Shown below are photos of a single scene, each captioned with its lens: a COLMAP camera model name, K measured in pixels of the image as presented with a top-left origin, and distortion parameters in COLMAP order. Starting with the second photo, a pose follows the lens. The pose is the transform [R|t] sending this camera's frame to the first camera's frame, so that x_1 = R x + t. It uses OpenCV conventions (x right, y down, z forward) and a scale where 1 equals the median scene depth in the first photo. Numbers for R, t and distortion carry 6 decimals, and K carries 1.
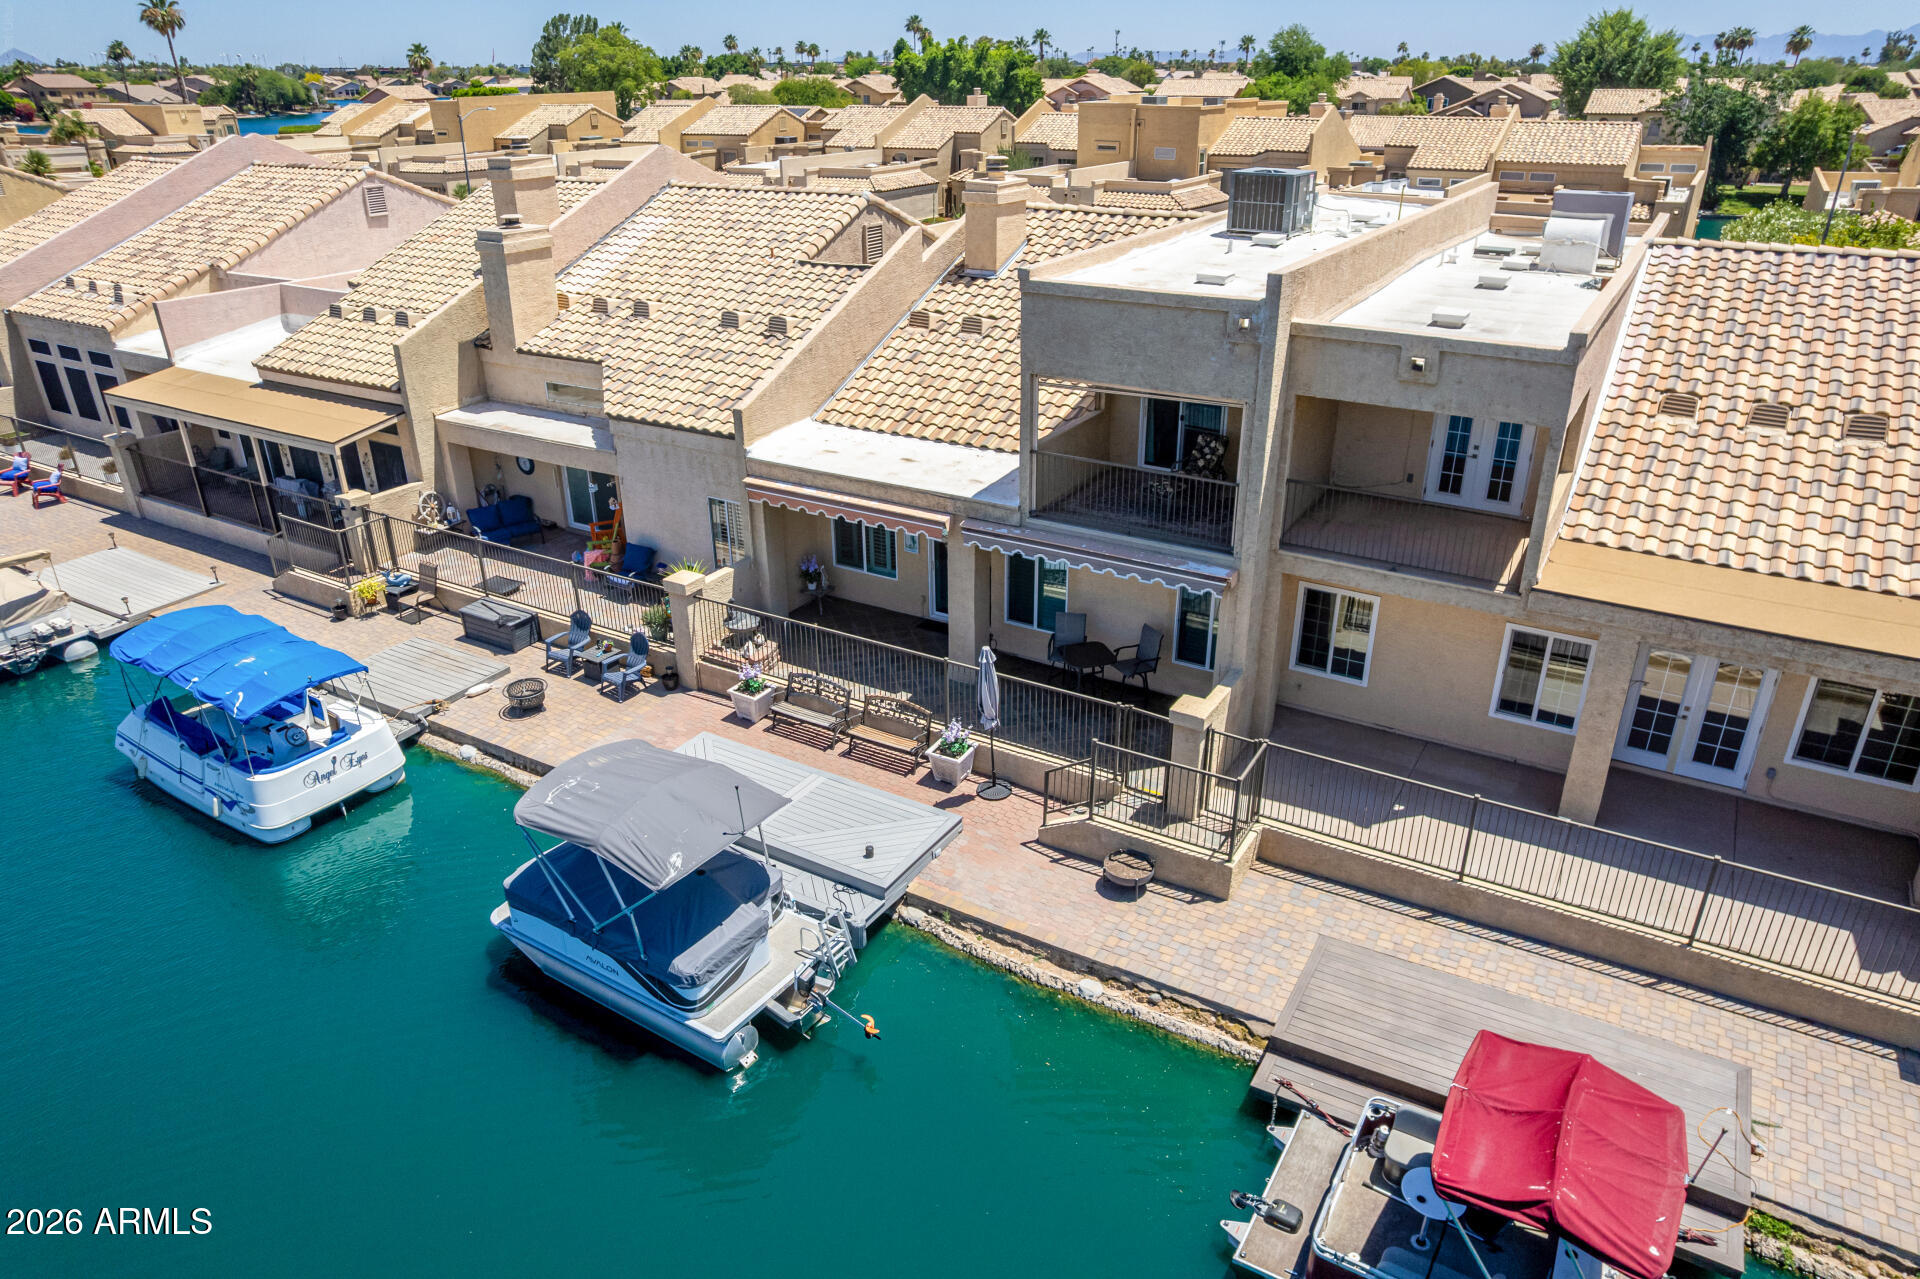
lens RADIAL K [[1249.9, 0, 960.7], [0, 1249.9, 643.4], [0, 0, 1]] dist [-0.089288, 0.083401]
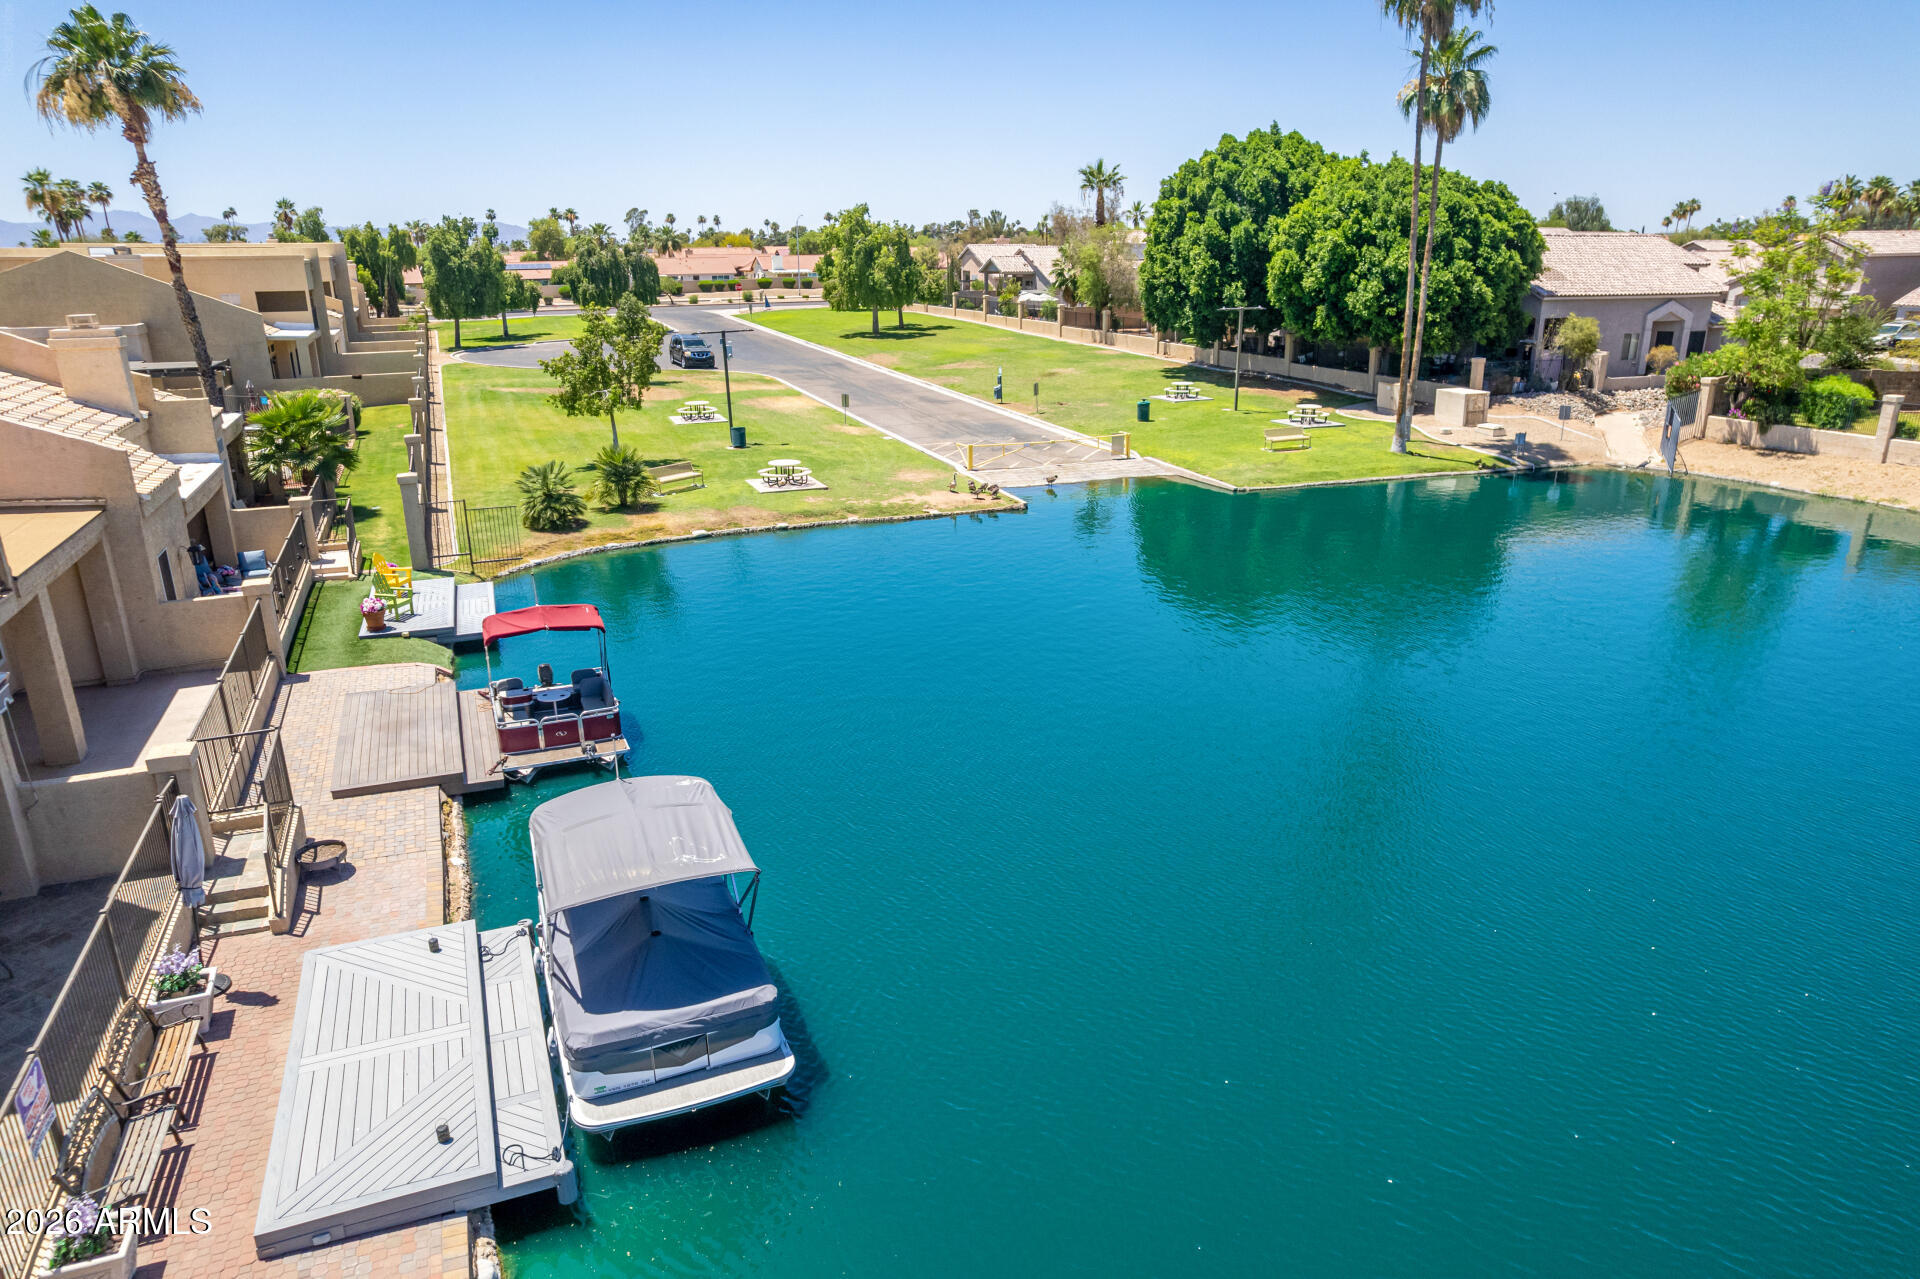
lens RADIAL K [[1233.0, 0, 962.4], [0, 1233.0, 645.8], [0, 0, 1]] dist [-0.078752, 0.065588]
pose [[-0.805556, -0.173025, 0.566694, -0.671109], [0.264516, 0.750804, 0.605248, -0.337470], [-0.530199, 0.637461, -0.559047, 0.922945]]
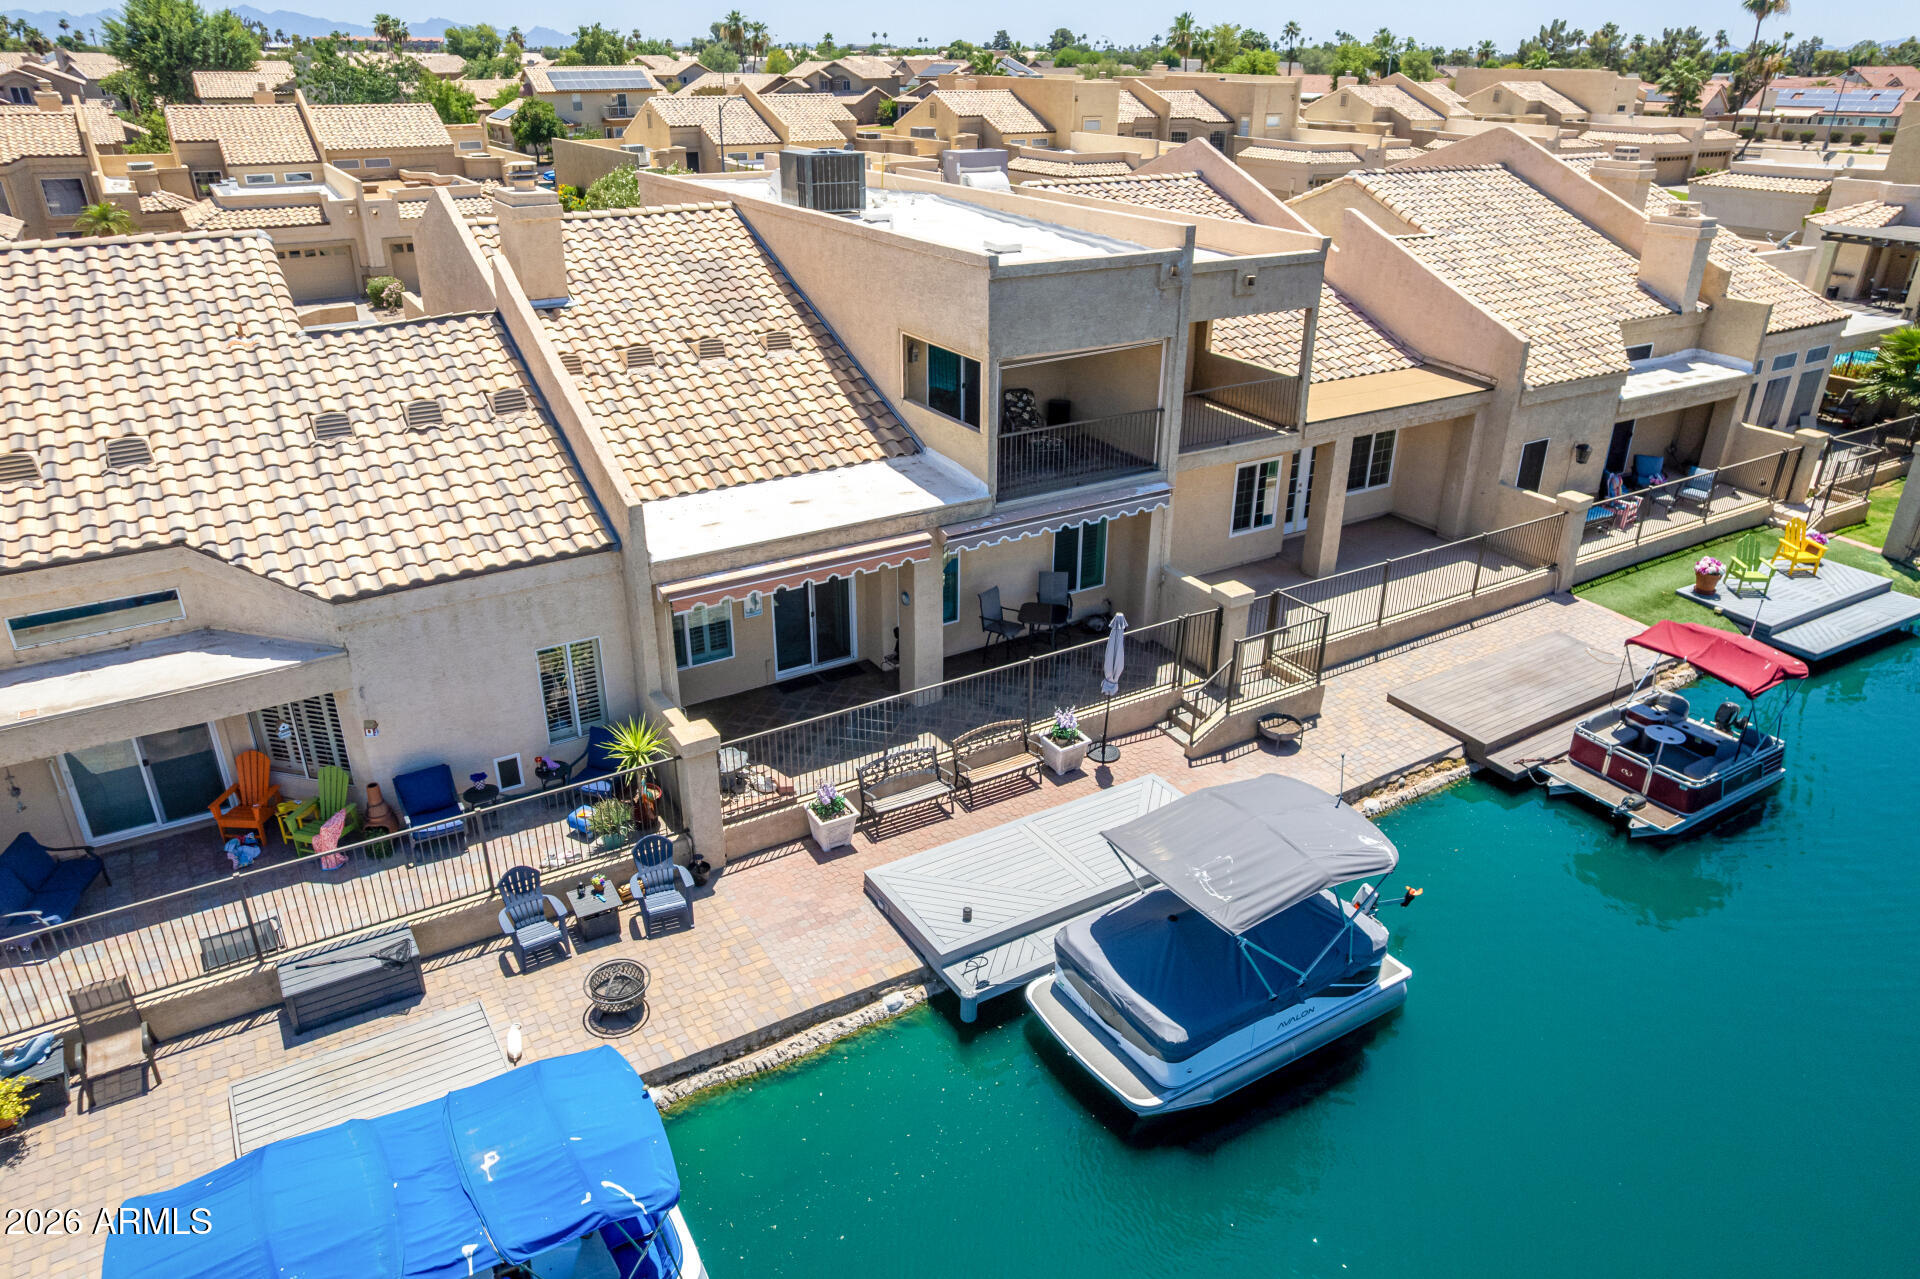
lens RADIAL K [[1286.4, 0, 968.9], [0, 1286.4, 642.1], [0, 0, 1]] dist [-0.085504, 0.078900]
pose [[0.454418, -0.369537, 0.810523, -0.759032], [0.369686, 0.906071, 0.205835, -0.201194], [-0.810454, 0.206104, 0.548348, 0.435842]]
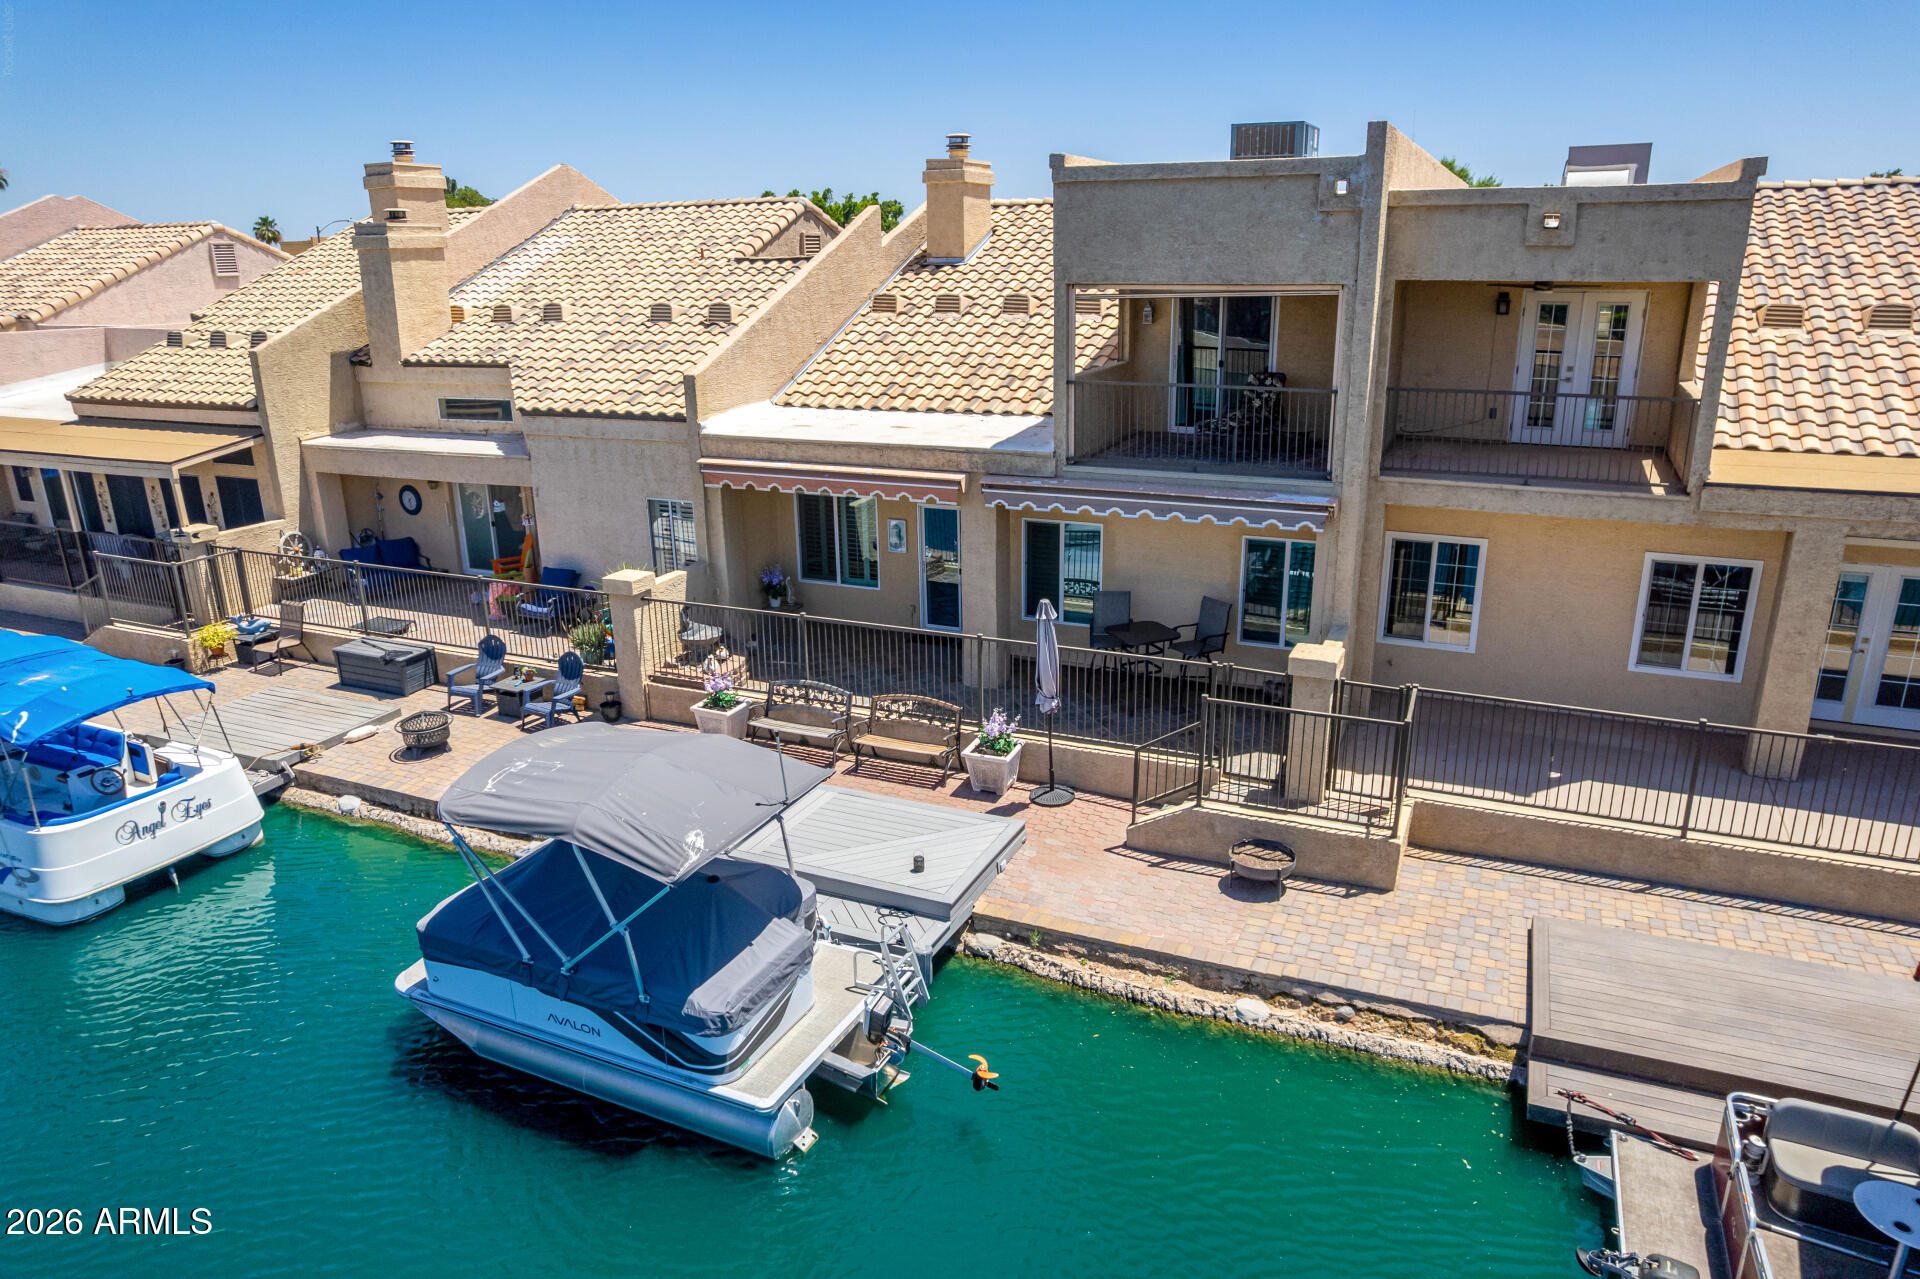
lens RADIAL K [[1249.9, 0, 960.7], [0, 1249.9, 643.4], [0, 0, 1]] dist [-0.089288, 0.083401]
pose [[0.993100, -0.043515, 0.108896, -0.099671], [0.057733, 0.989697, -0.131022, 0.108905], [-0.102073, 0.136405, 0.985381, 0.195155]]
